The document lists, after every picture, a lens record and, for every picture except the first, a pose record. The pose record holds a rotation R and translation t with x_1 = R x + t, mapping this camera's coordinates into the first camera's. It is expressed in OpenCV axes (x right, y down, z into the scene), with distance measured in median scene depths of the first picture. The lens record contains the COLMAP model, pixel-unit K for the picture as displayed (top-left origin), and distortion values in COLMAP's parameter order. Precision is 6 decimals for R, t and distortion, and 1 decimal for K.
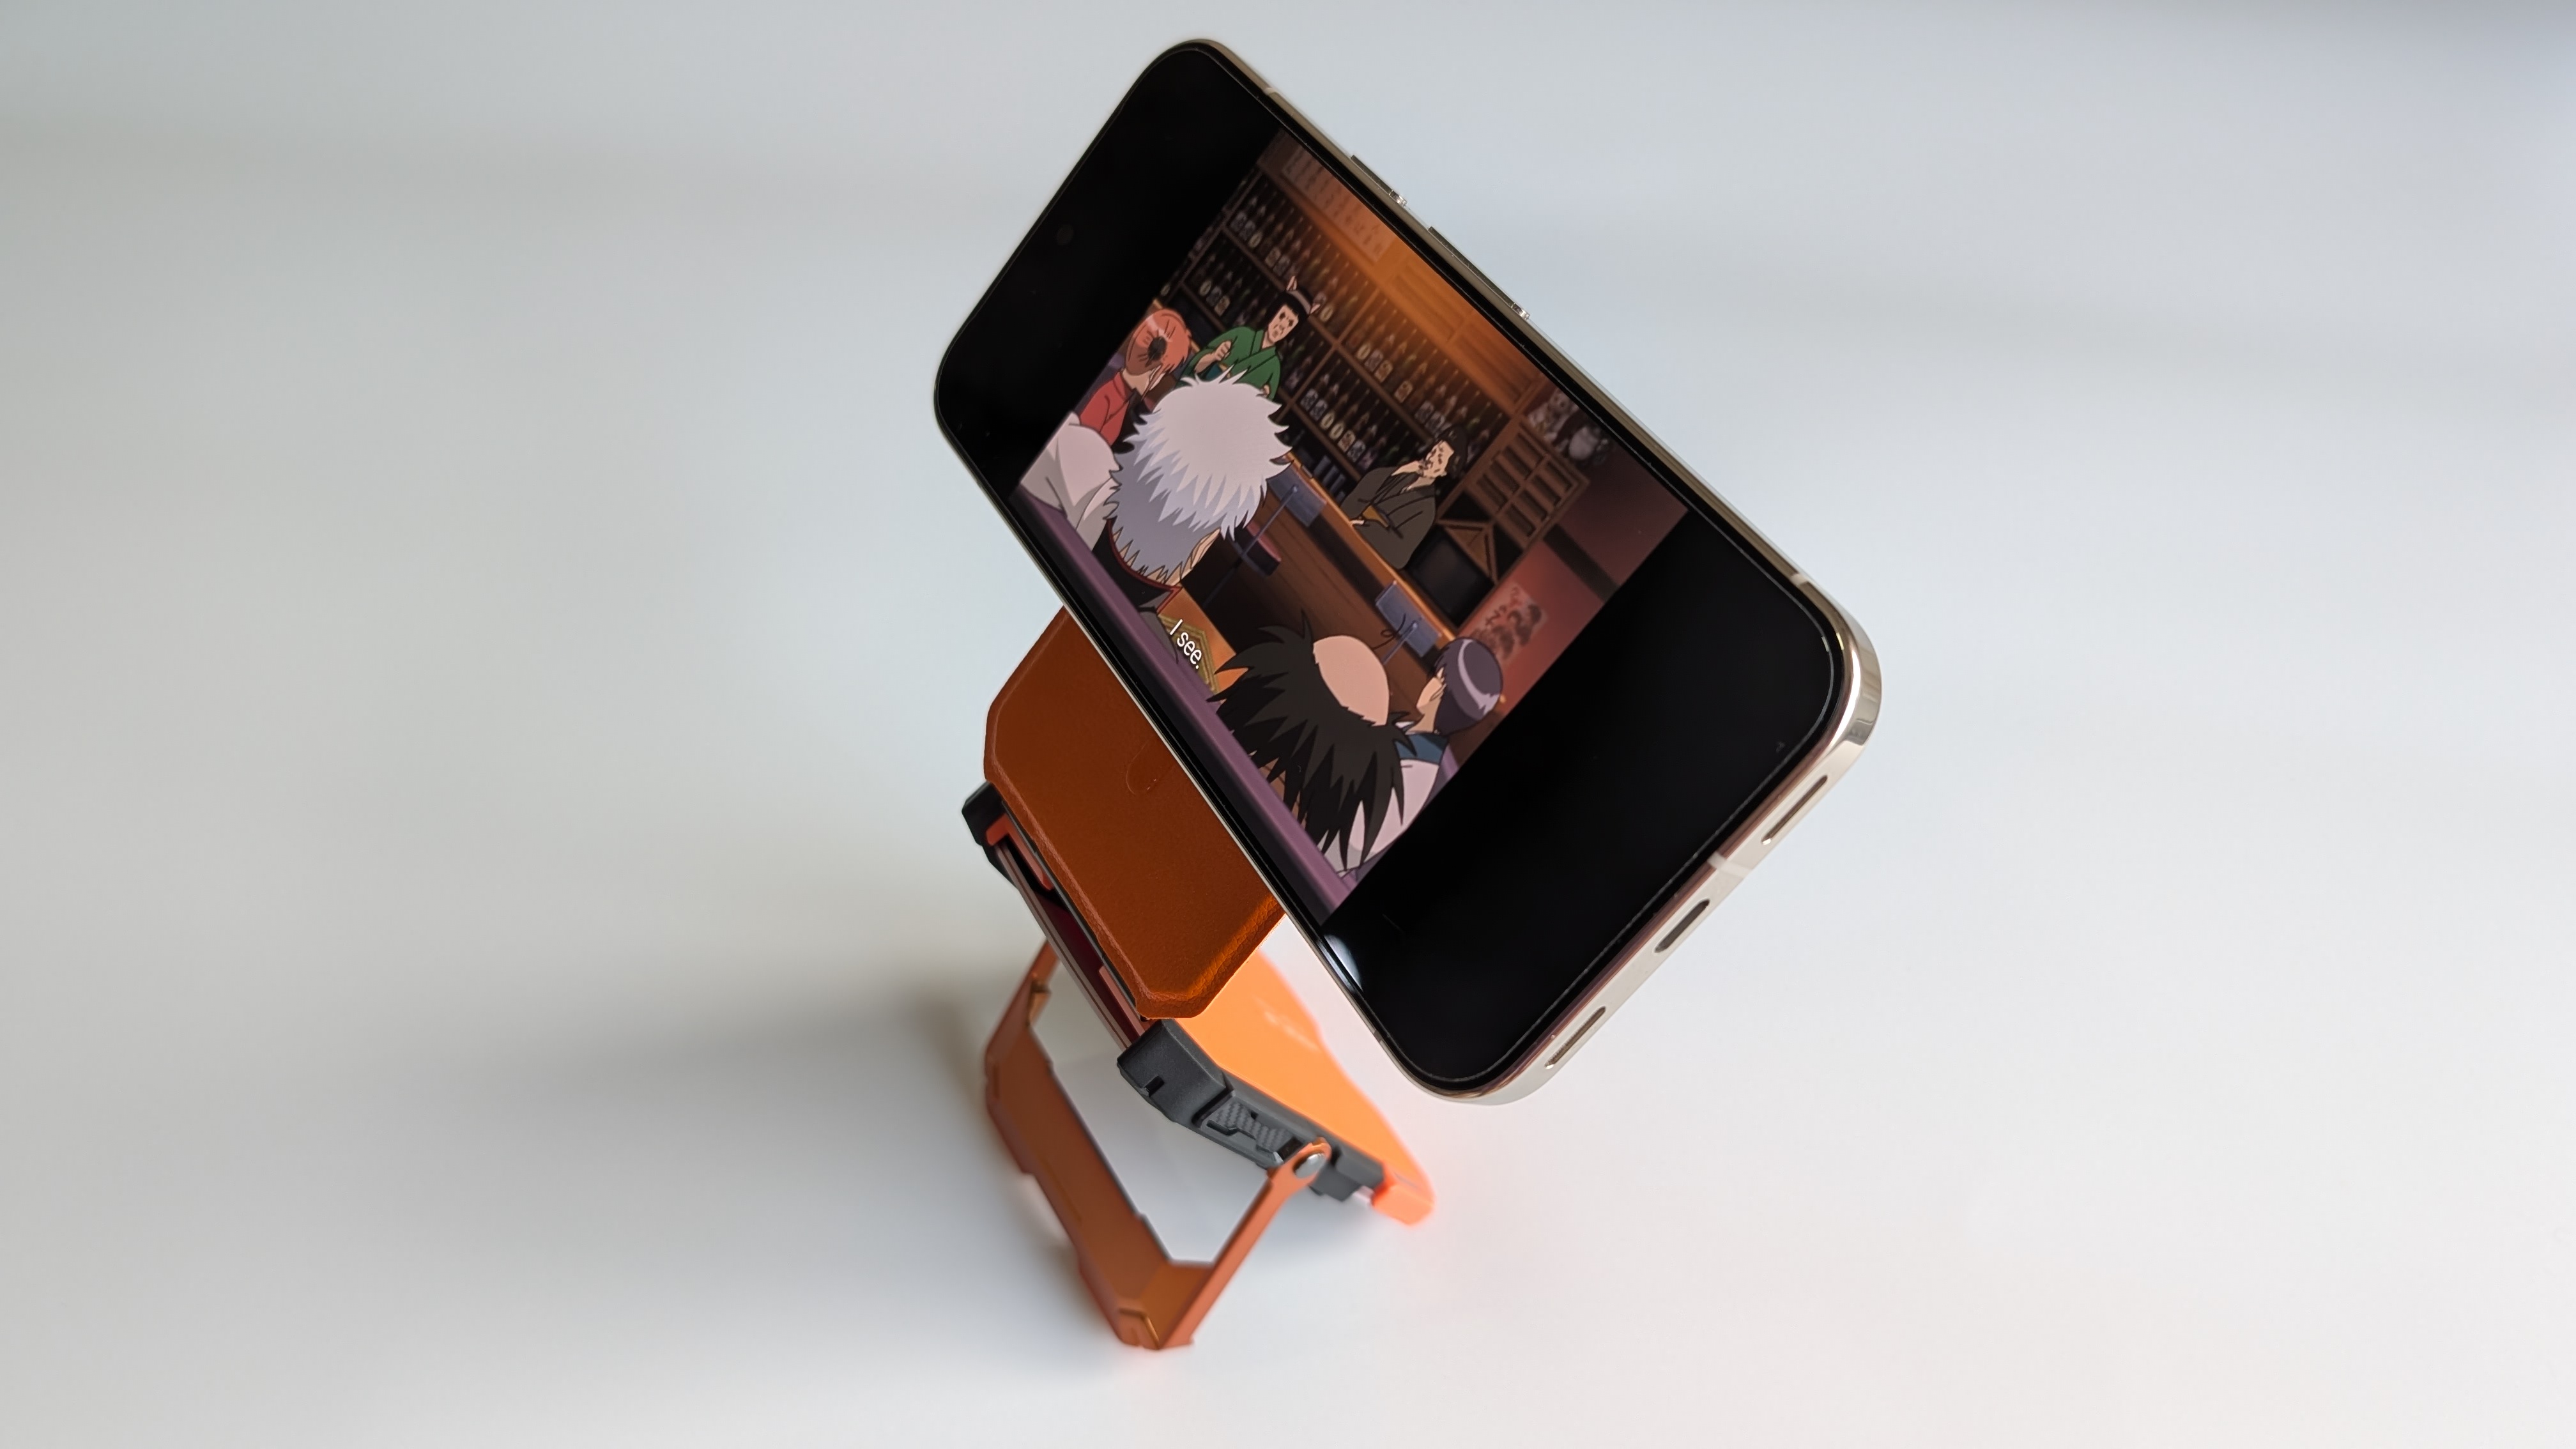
lens RADIAL K [[1843.4, 0, 1283.2], [0, 1843.4, 733.6], [0, 0, 1]] dist [0.011319, -0.000283]
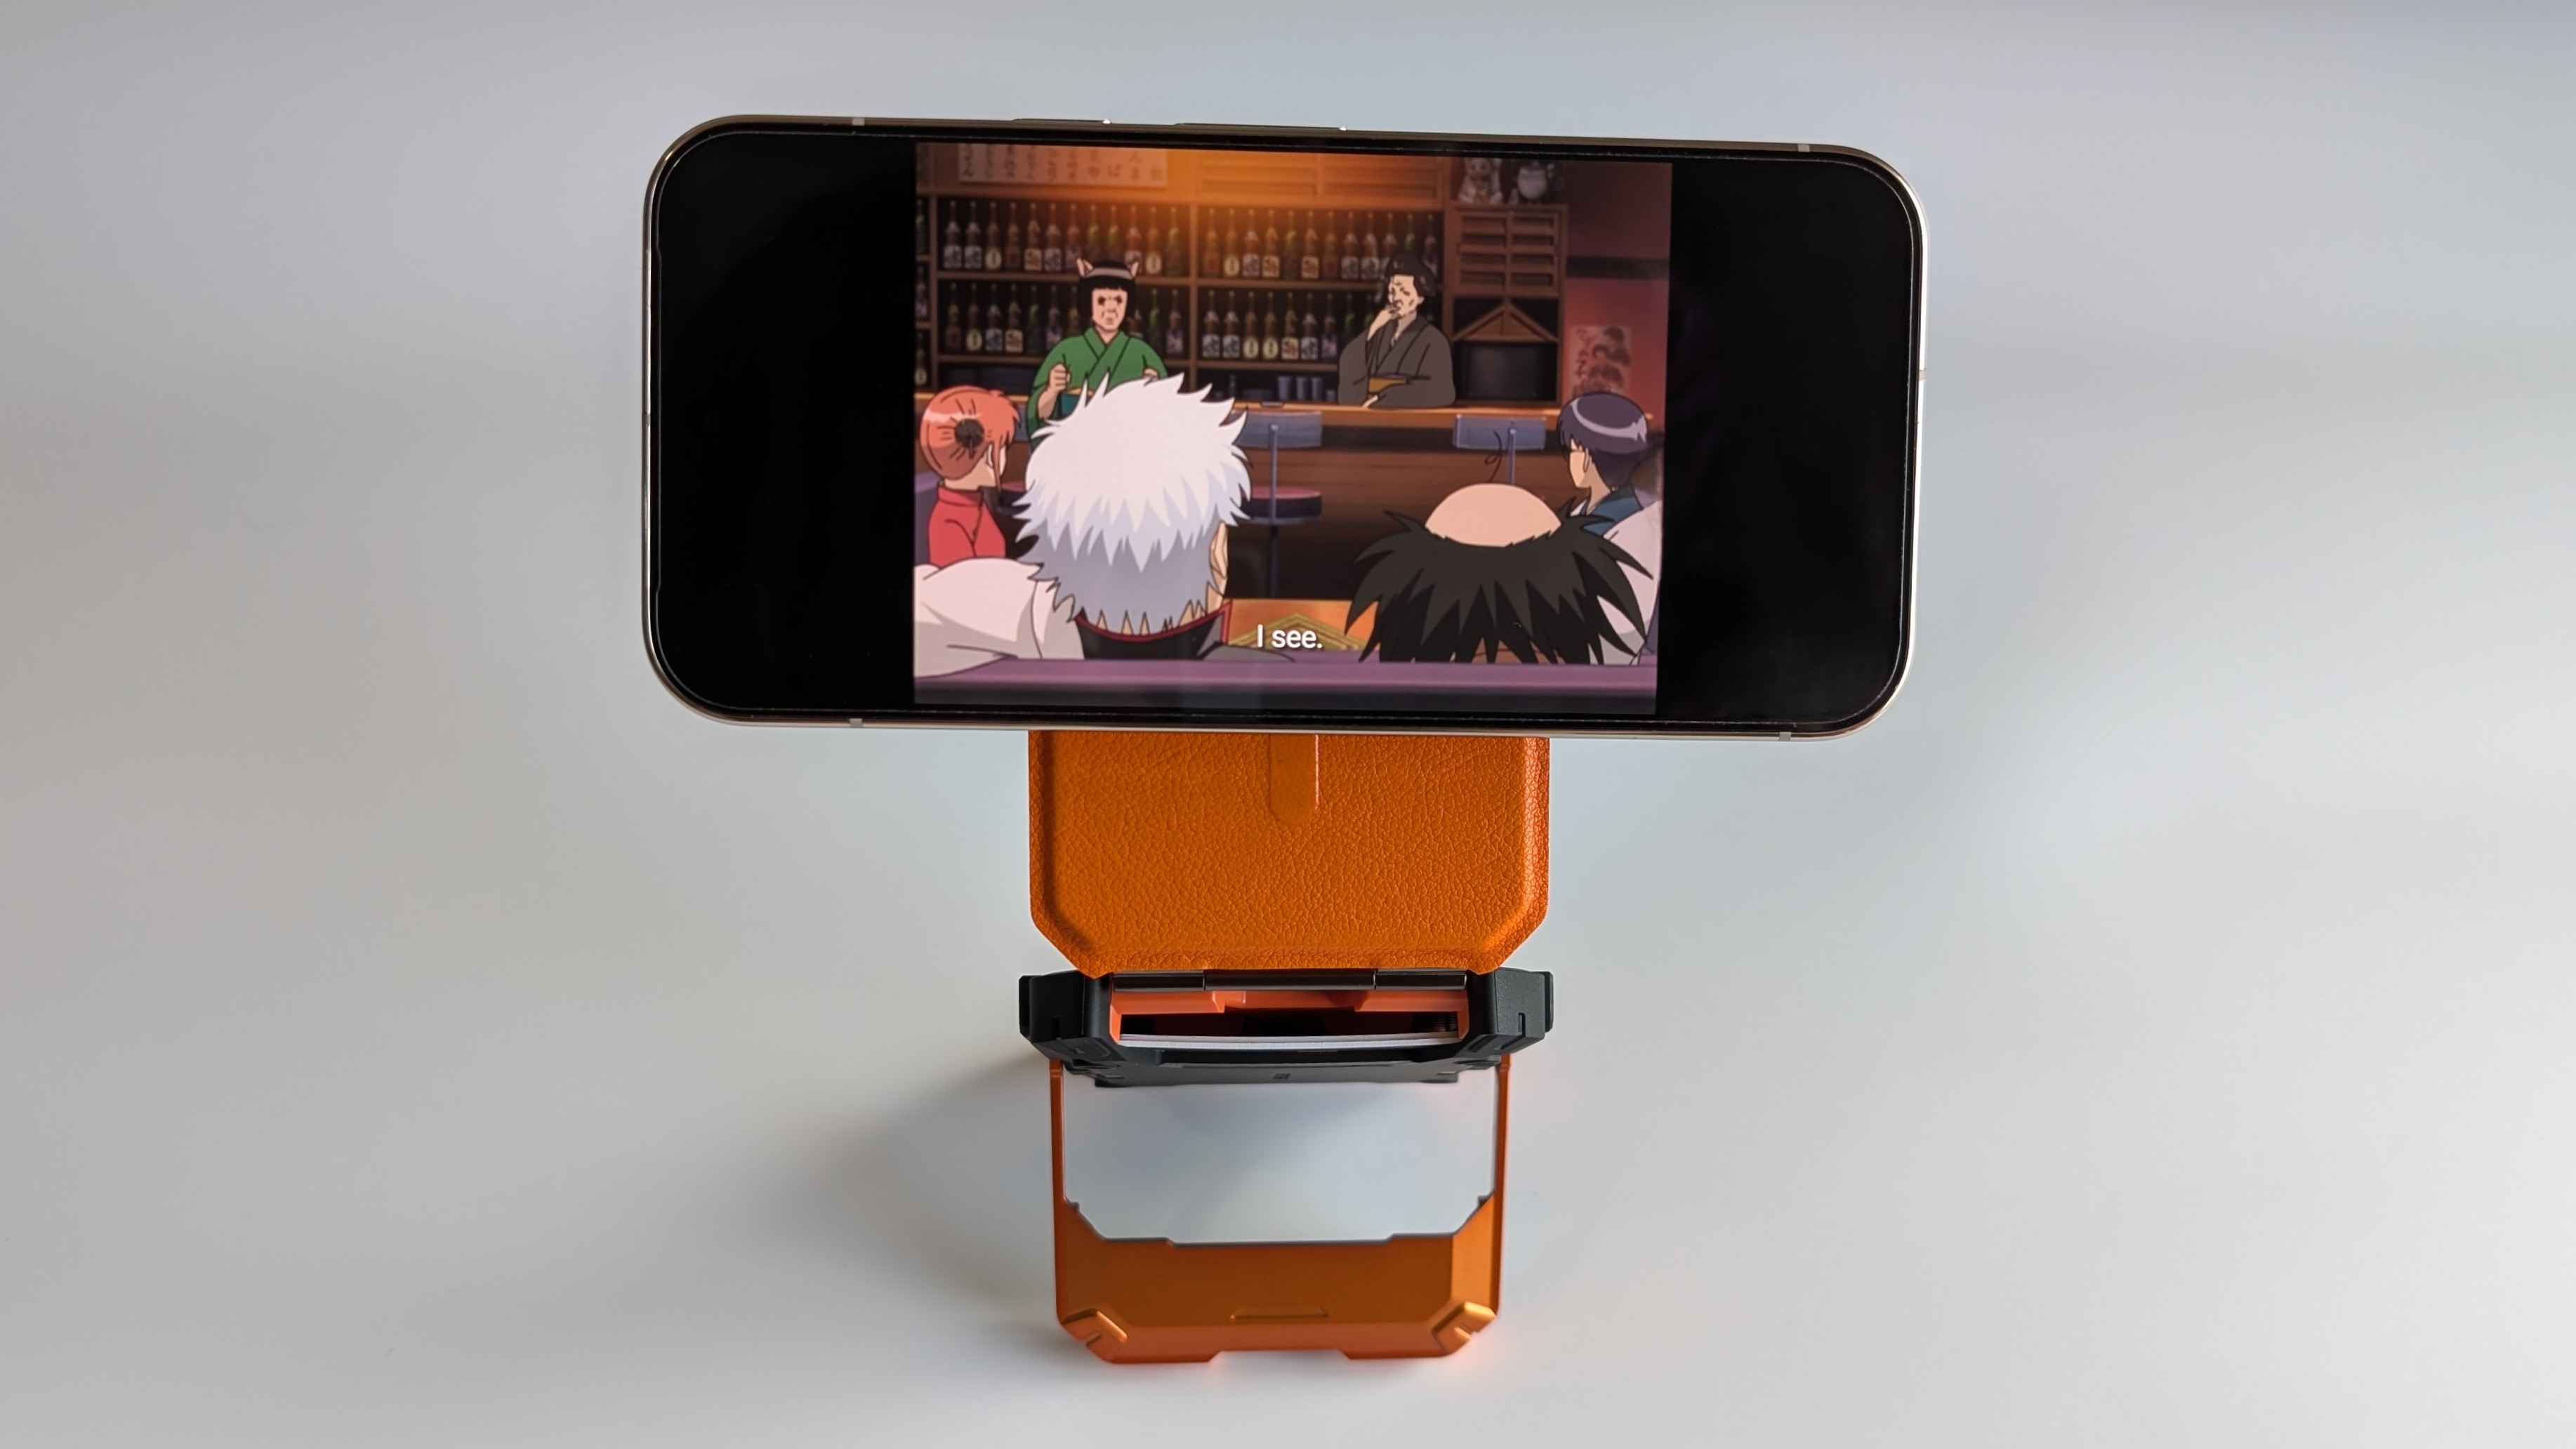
lens RADIAL K [[1843.4, 0, 1284.5], [0, 1843.4, 716.7], [0, 0, 1]] dist [0.011319, -0.000283]
pose [[0.505287, -0.638492, 0.580529, -0.630677], [0.637133, 0.729747, 0.248054, -0.257514], [-0.582020, 0.244536, 0.775536, 0.326168]]
